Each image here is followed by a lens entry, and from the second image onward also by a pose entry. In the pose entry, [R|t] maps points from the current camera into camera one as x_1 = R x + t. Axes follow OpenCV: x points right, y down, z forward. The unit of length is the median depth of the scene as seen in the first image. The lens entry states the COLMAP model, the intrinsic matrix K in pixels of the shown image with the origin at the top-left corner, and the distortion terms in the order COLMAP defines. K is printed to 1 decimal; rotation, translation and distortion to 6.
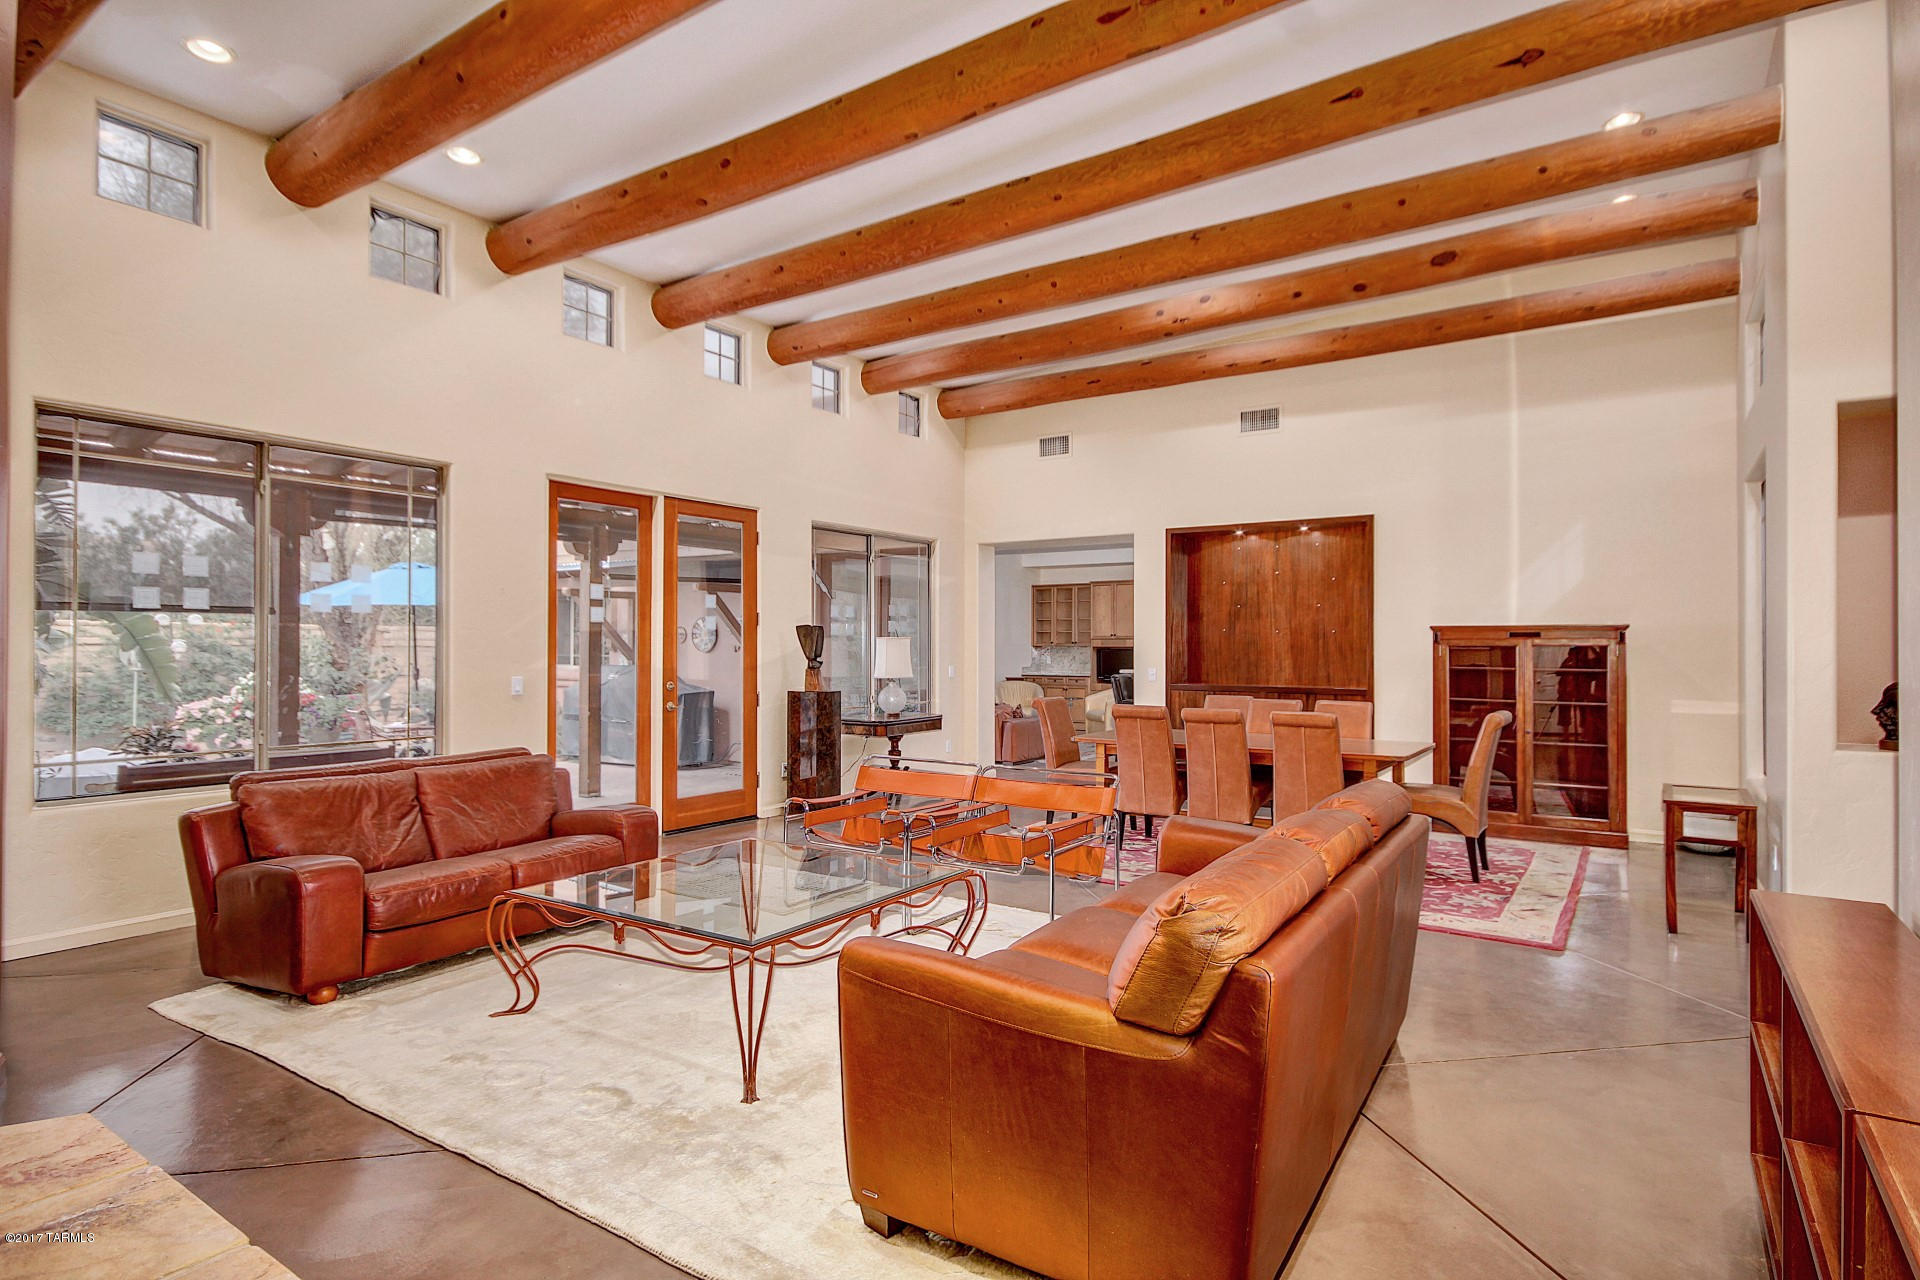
lens RADIAL K [[1002.2, 0, 973.5], [0, 1002.2, 638.6], [0, 0, 1]] dist [0.051821, 0.000044]
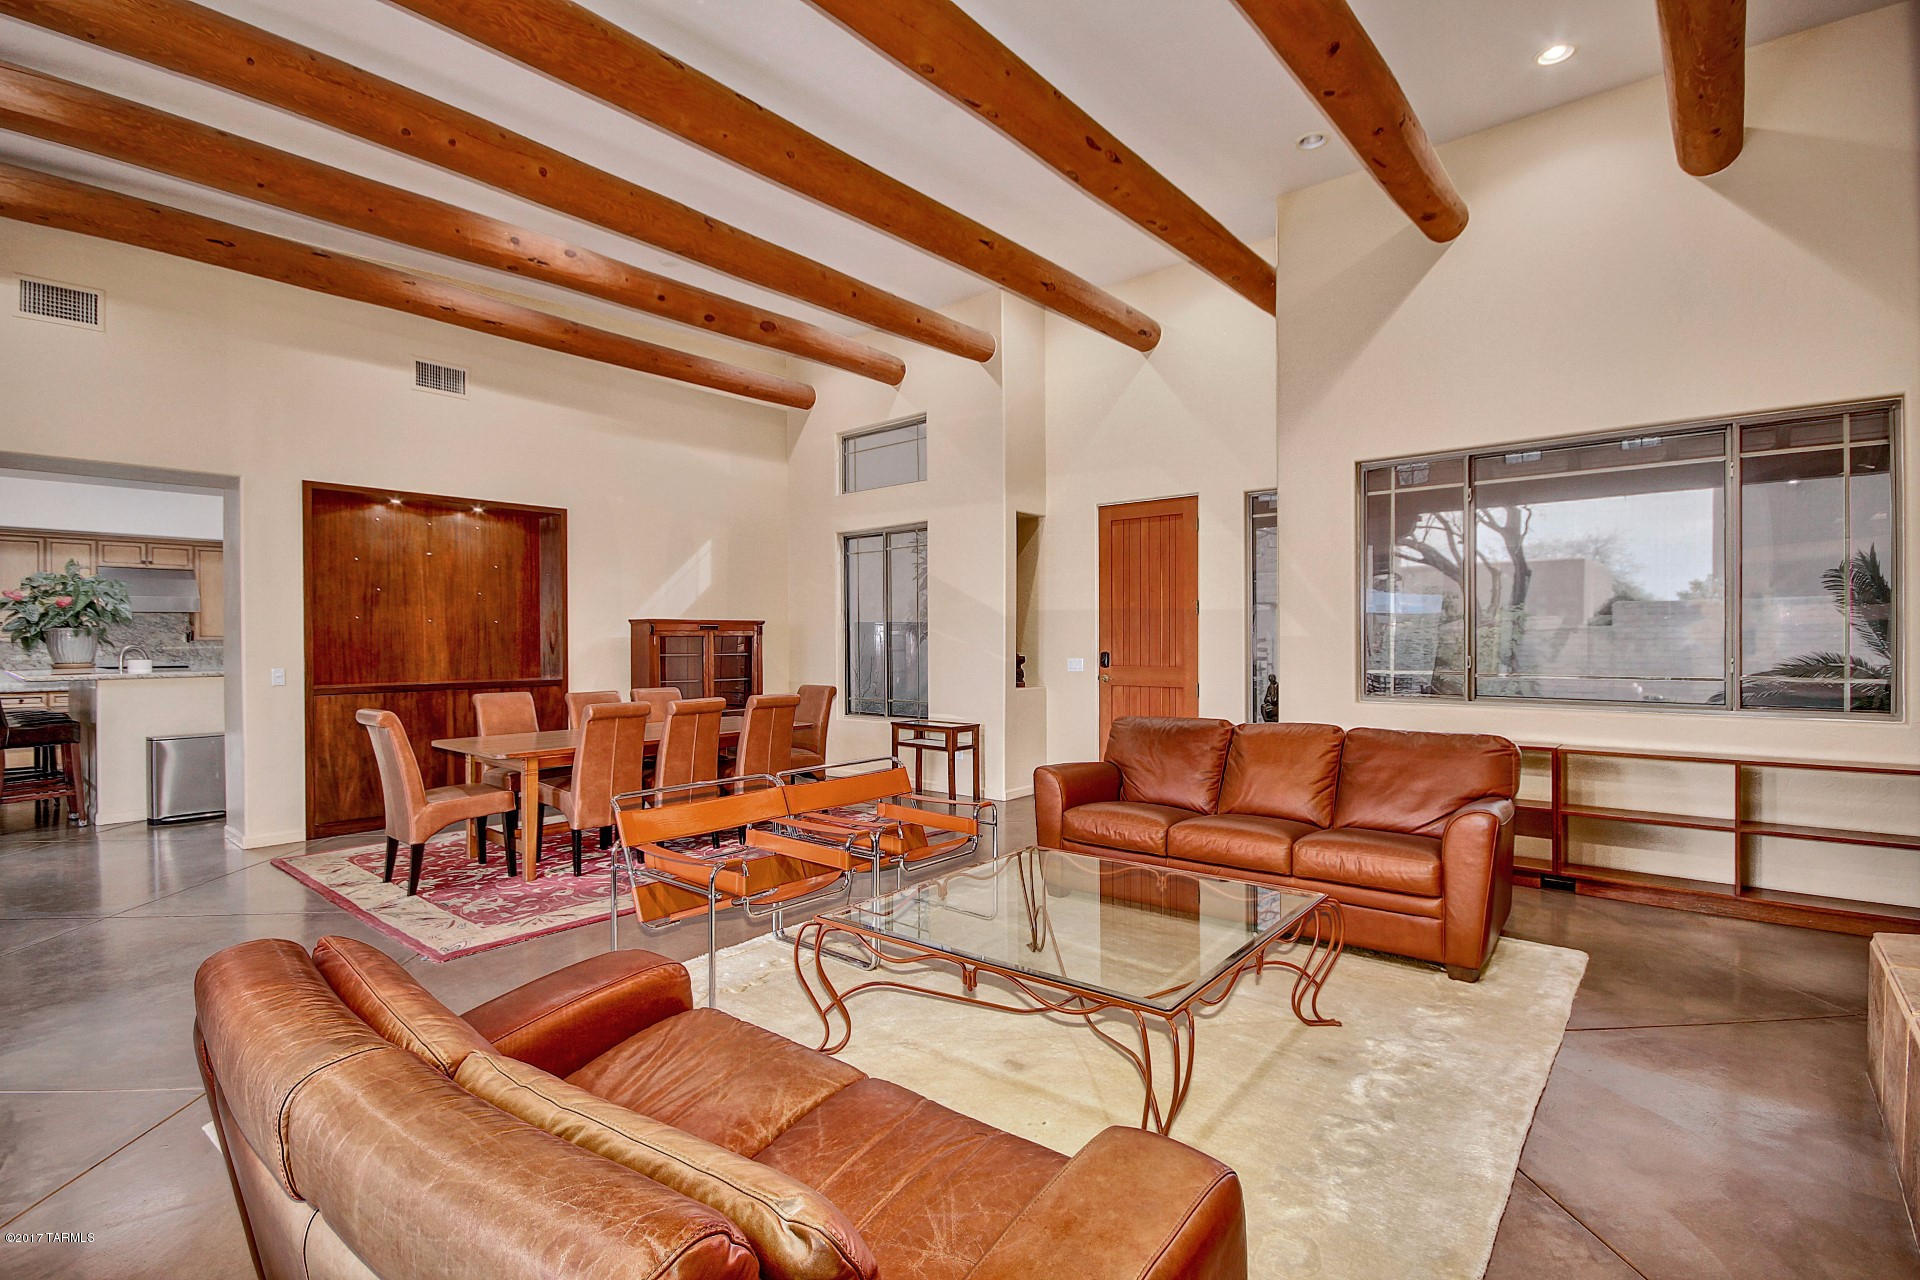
lens RADIAL K [[930.3, 0, 959.2], [0, 930.3, 640.7], [0, 0, 1]] dist [-0.005130, -0.000906]
pose [[0.092581, -0.004910, 0.995693, -0.466650], [-0.004087, 0.999978, 0.005311, 0.004142], [-0.995697, -0.004561, 0.092559, 0.470852]]
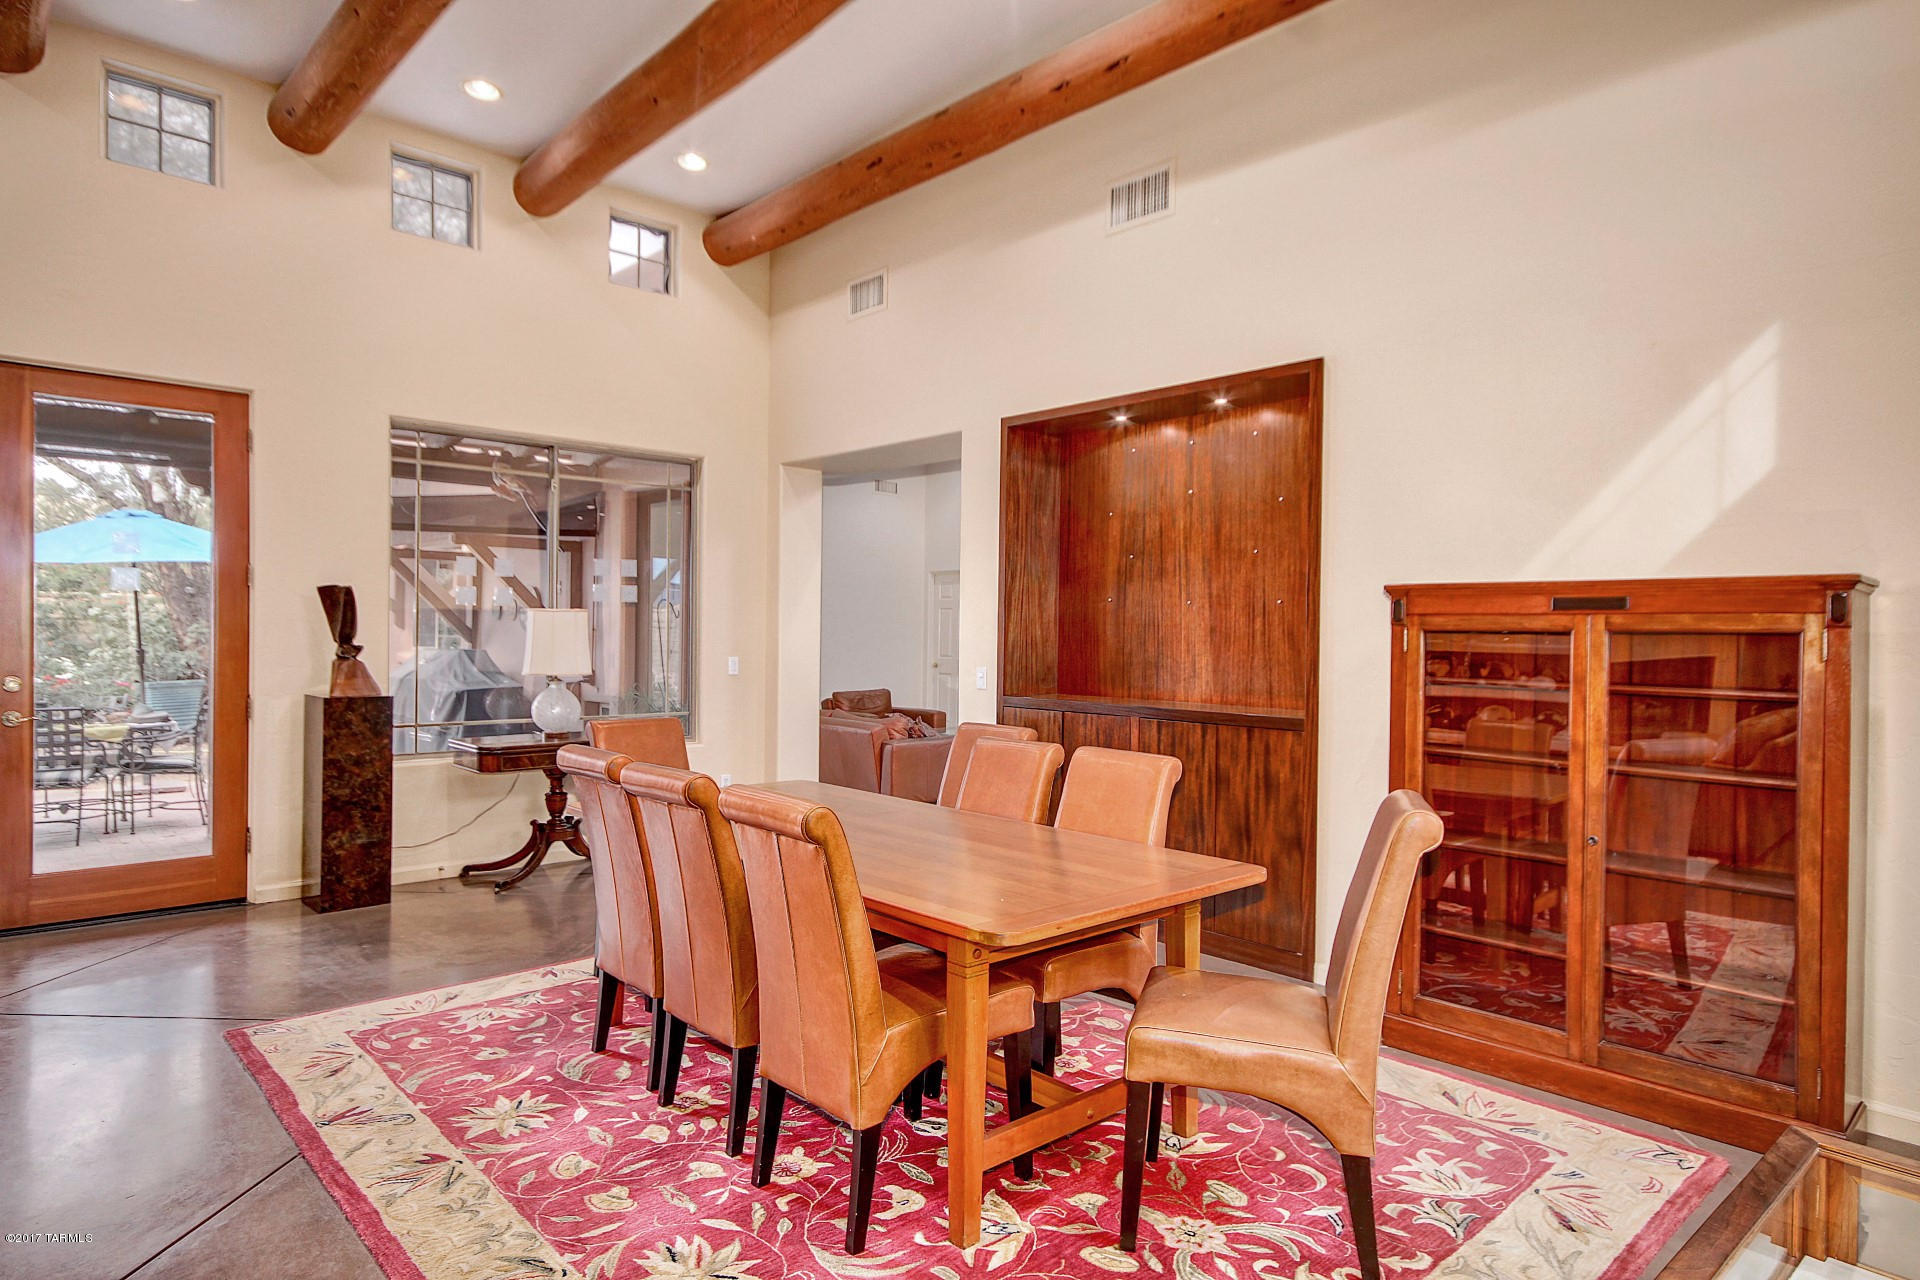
lens RADIAL K [[1072.2, 0, 950.8], [0, 1072.2, 634.6], [0, 0, 1]] dist [-0.001228, 0.001109]
pose [[0.977085, 0.013675, -0.212409, 0.302300], [-0.011663, 0.999874, 0.010722, 0.005389], [0.212529, -0.007999, 0.977122, 0.425410]]
